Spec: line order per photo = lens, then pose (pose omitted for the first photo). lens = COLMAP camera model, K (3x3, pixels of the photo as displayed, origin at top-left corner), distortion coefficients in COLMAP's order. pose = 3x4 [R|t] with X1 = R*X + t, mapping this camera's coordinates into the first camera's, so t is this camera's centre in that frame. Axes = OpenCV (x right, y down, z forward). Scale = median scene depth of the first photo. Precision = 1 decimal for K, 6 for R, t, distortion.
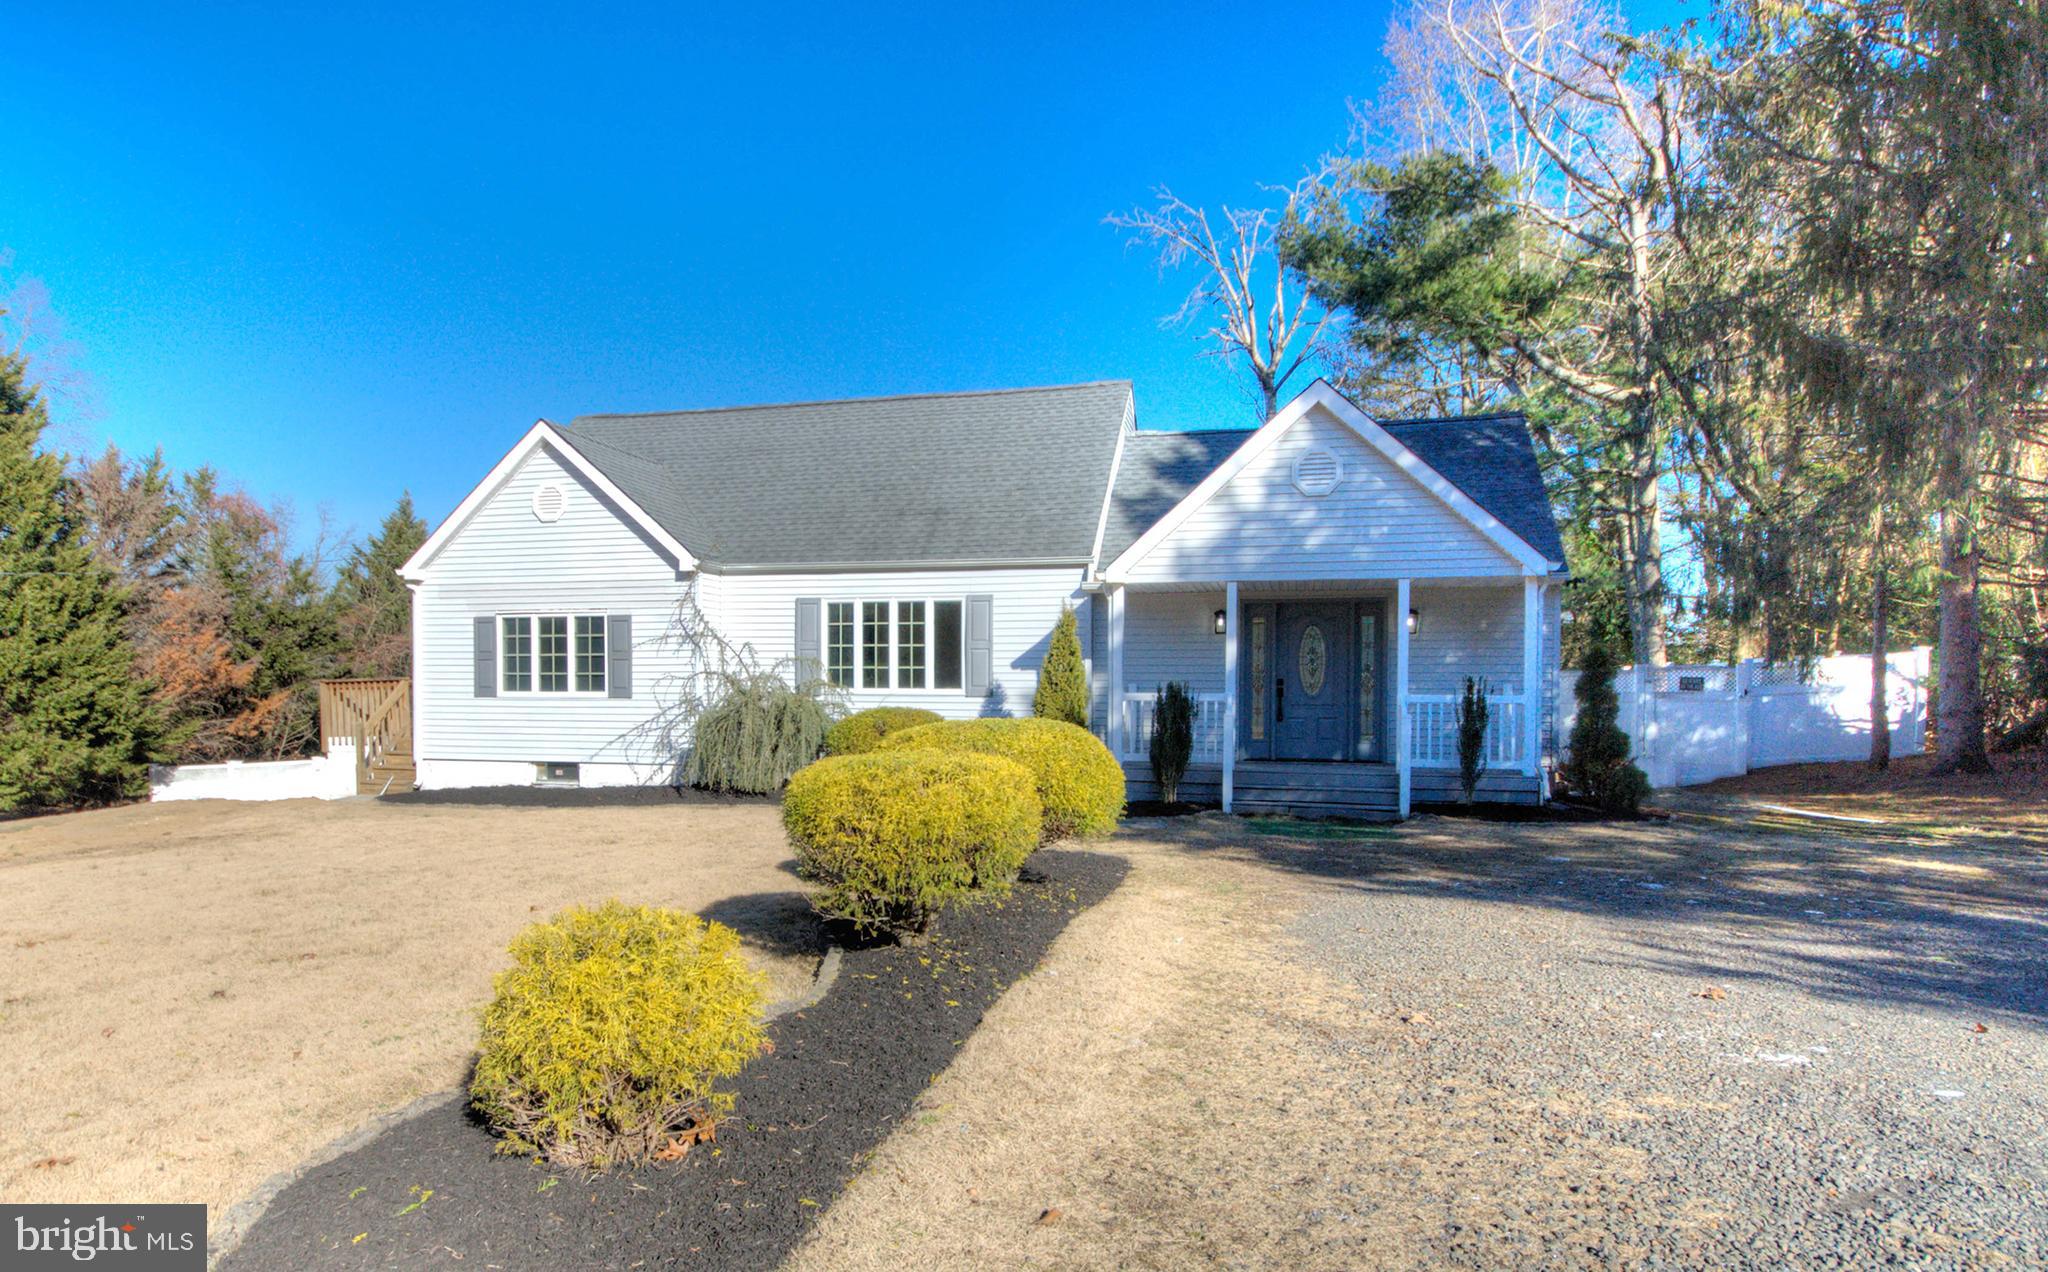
lens RADIAL K [[1048.8, 0, 1024.4], [0, 1048.8, 706.5], [0, 0, 1]] dist [-0.001784, -0.000254]
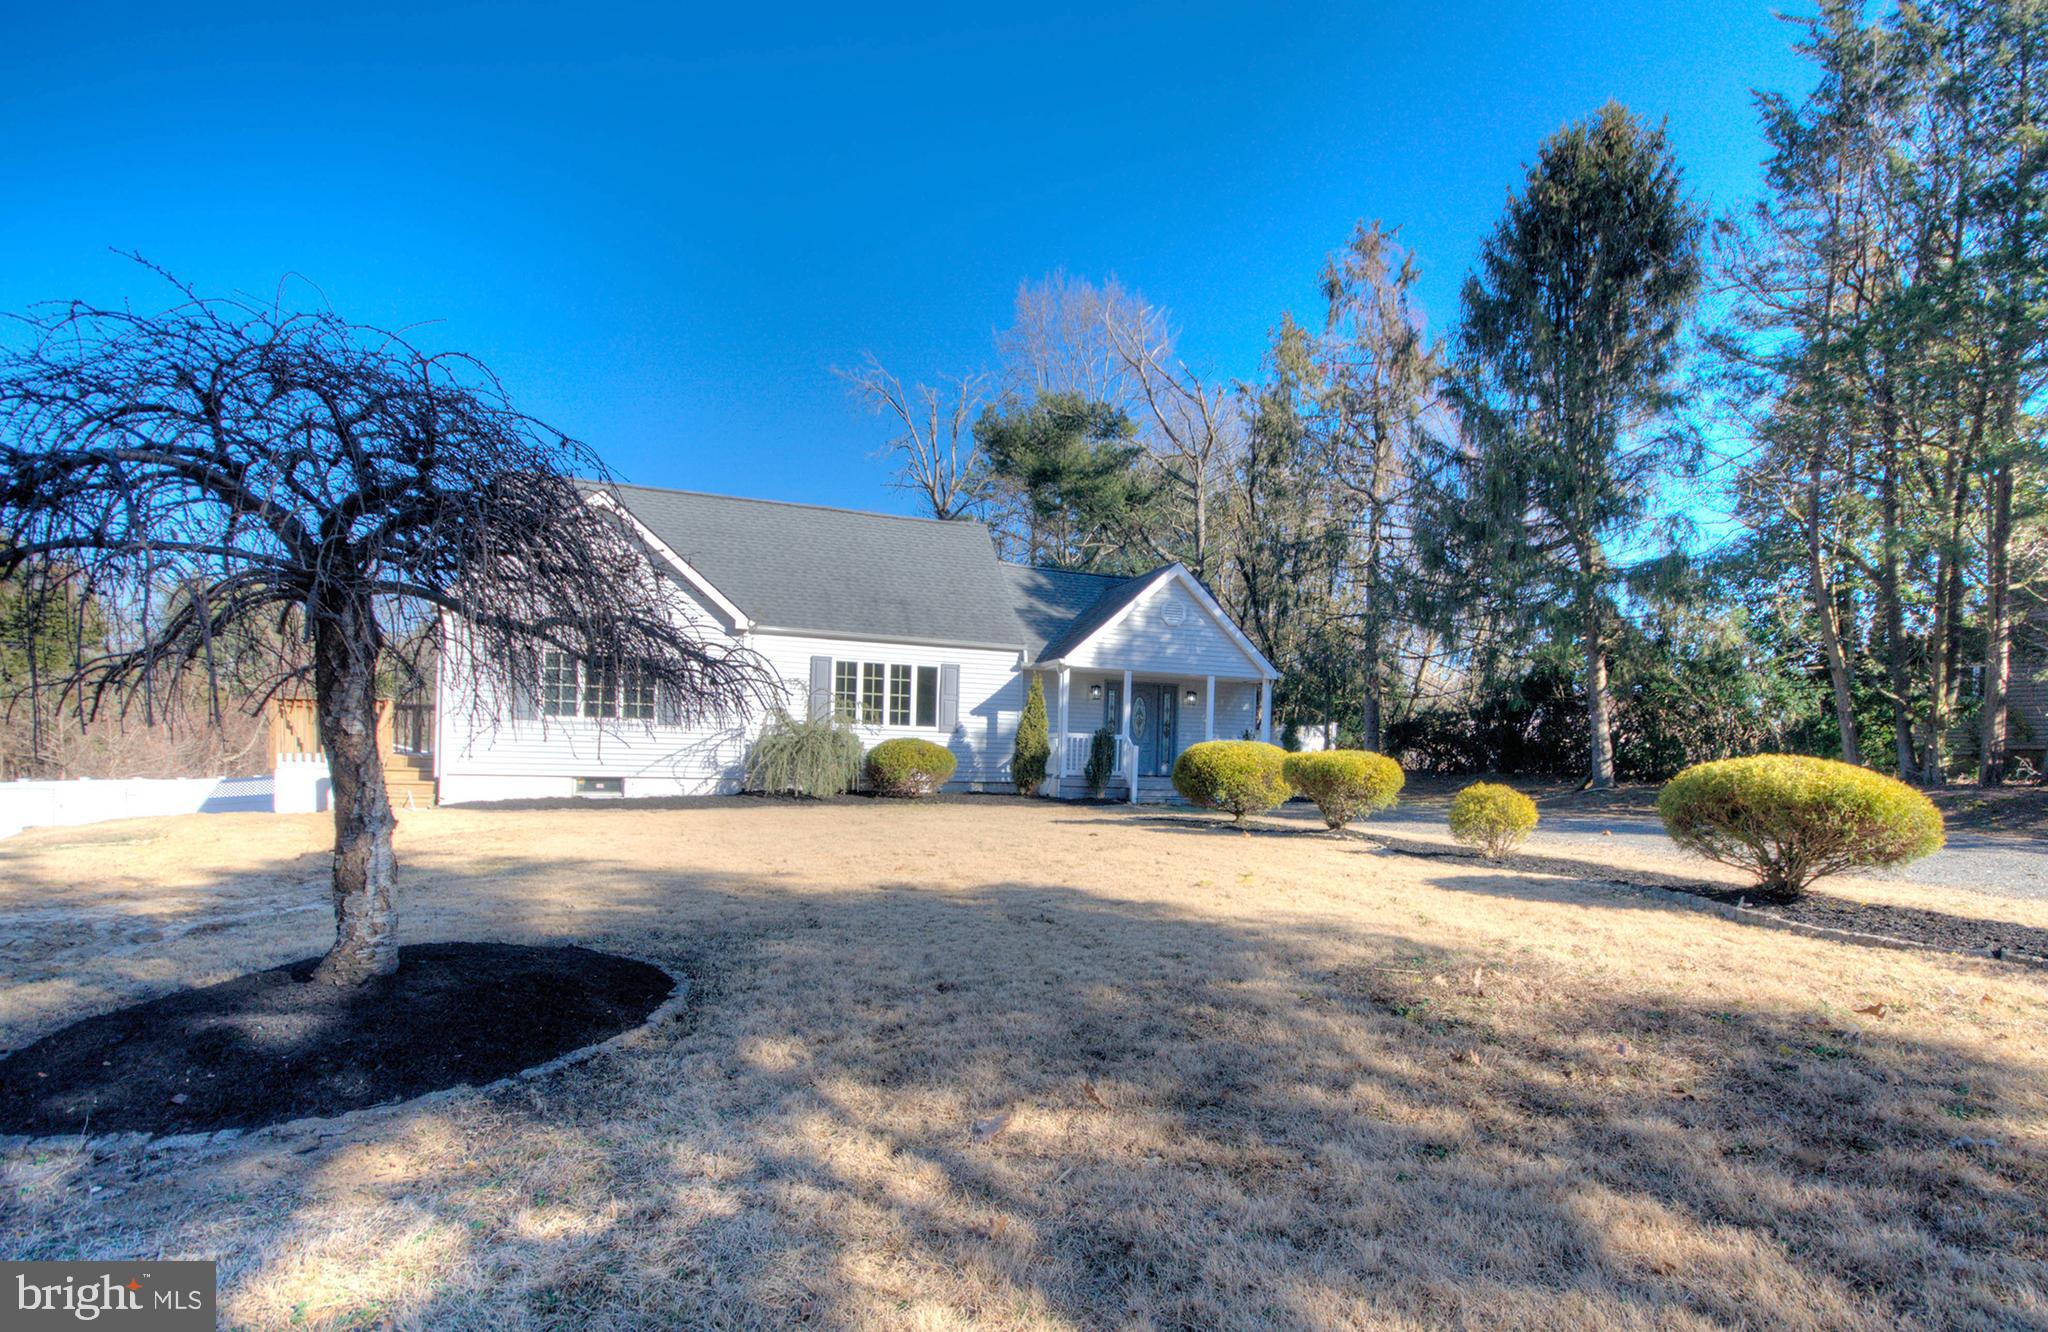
lens RADIAL K [[955.2, 0, 1037.4], [0, 955.2, 688.9], [0, 0, 1]] dist [0.000304, -0.000481]
pose [[0.829195, 0.058819, 0.555856, -0.678034], [-0.016792, 0.996620, -0.080409, 0.034393], [-0.558707, 0.057341, 0.827380, -0.181618]]
